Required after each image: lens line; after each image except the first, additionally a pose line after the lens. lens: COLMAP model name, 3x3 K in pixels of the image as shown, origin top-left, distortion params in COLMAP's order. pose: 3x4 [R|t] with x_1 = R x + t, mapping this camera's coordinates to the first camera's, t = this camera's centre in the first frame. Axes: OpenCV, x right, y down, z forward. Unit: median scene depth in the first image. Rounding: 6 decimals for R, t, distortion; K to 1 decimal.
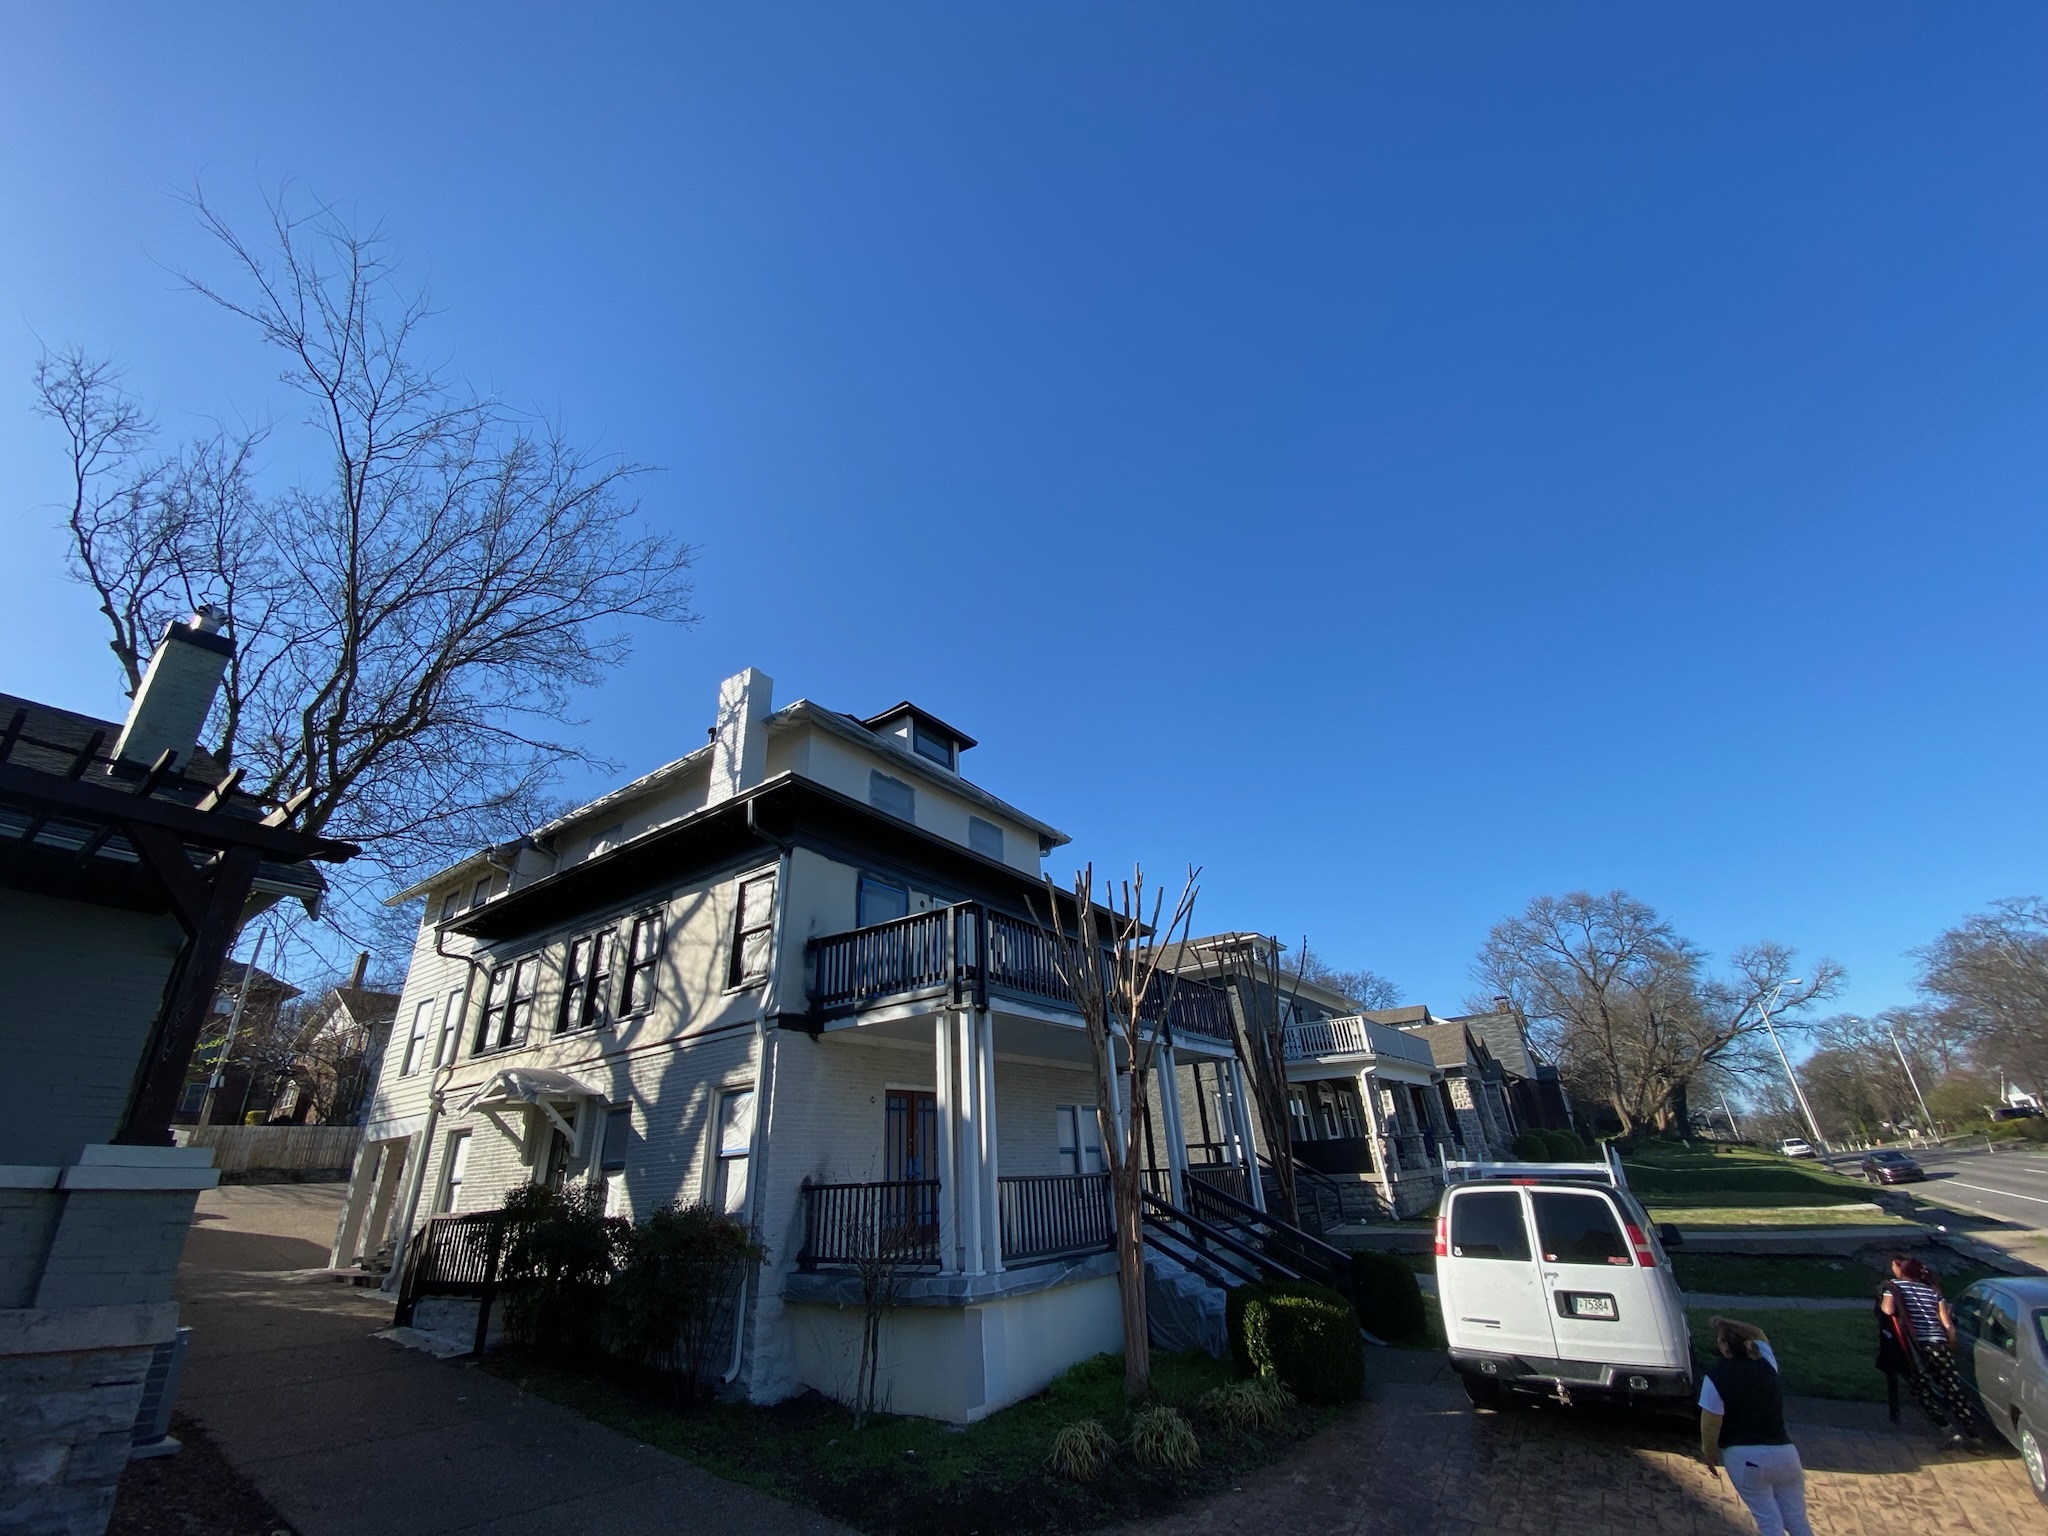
lens RADIAL K [[845.7, 0, 1026.6], [0, 845.7, 772.0], [0, 0, 1]] dist [-0.003433, -0.001073]
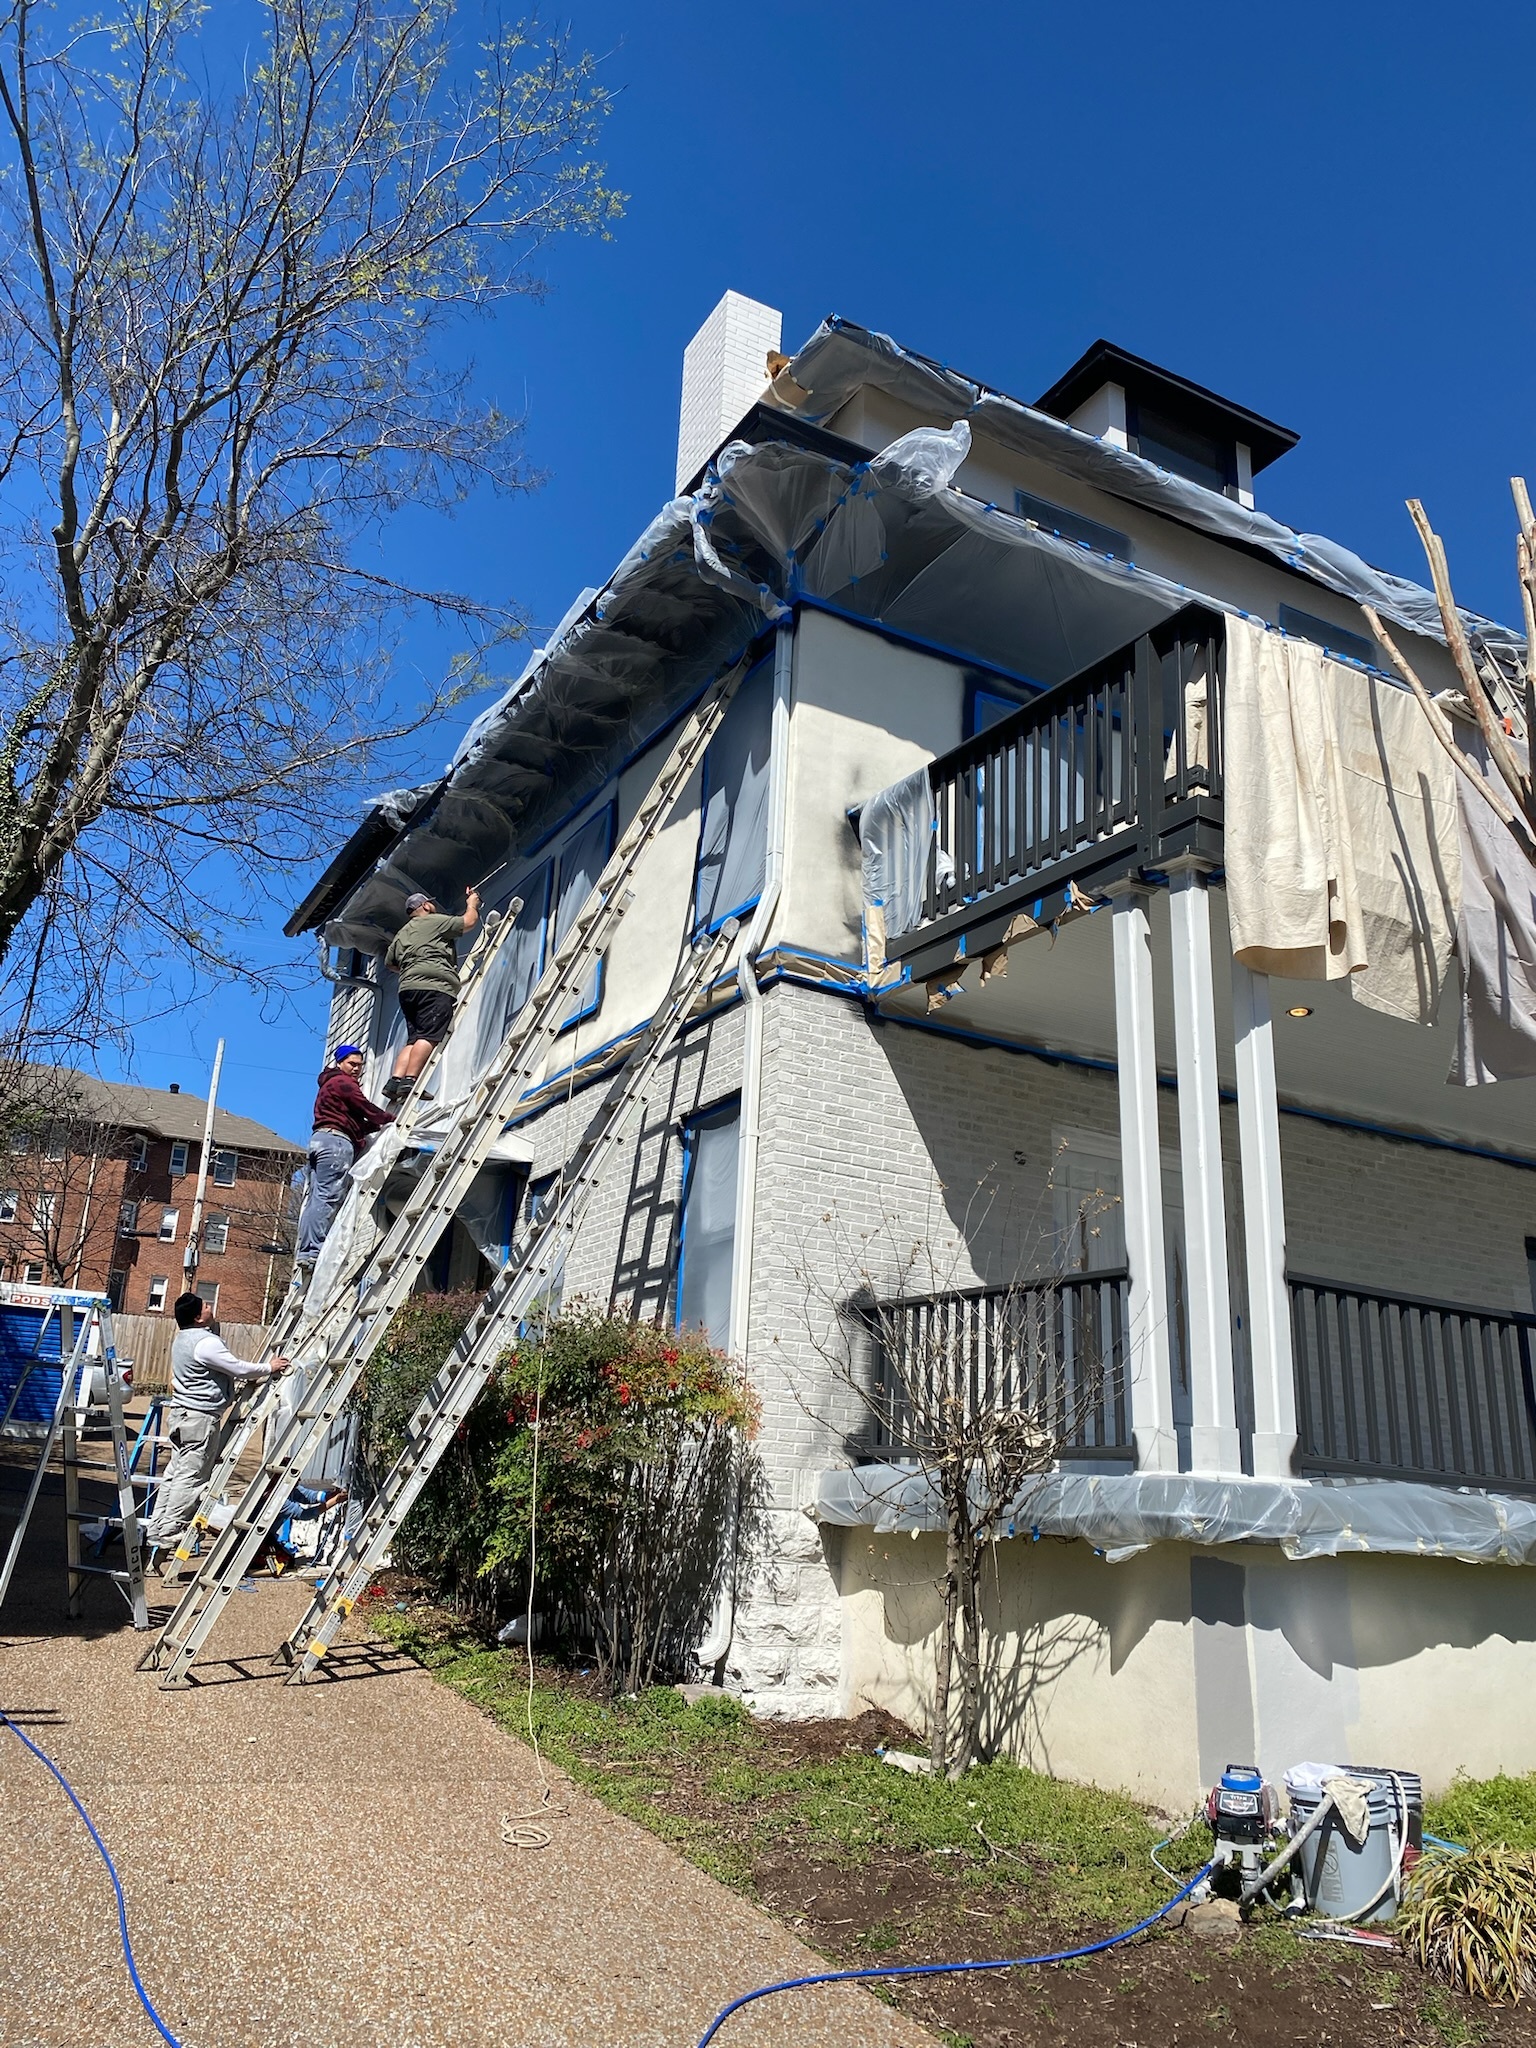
lens RADIAL K [[1563.7, 0, 732.7], [0, 1563.7, 1041.8], [0, 0, 1]] dist [0.057365, -0.056690]
pose [[0.893674, -0.034173, -0.447414, 0.043126], [0.102759, 0.986184, 0.129928, 0.166481], [0.436793, -0.162090, 0.884838, 0.175129]]
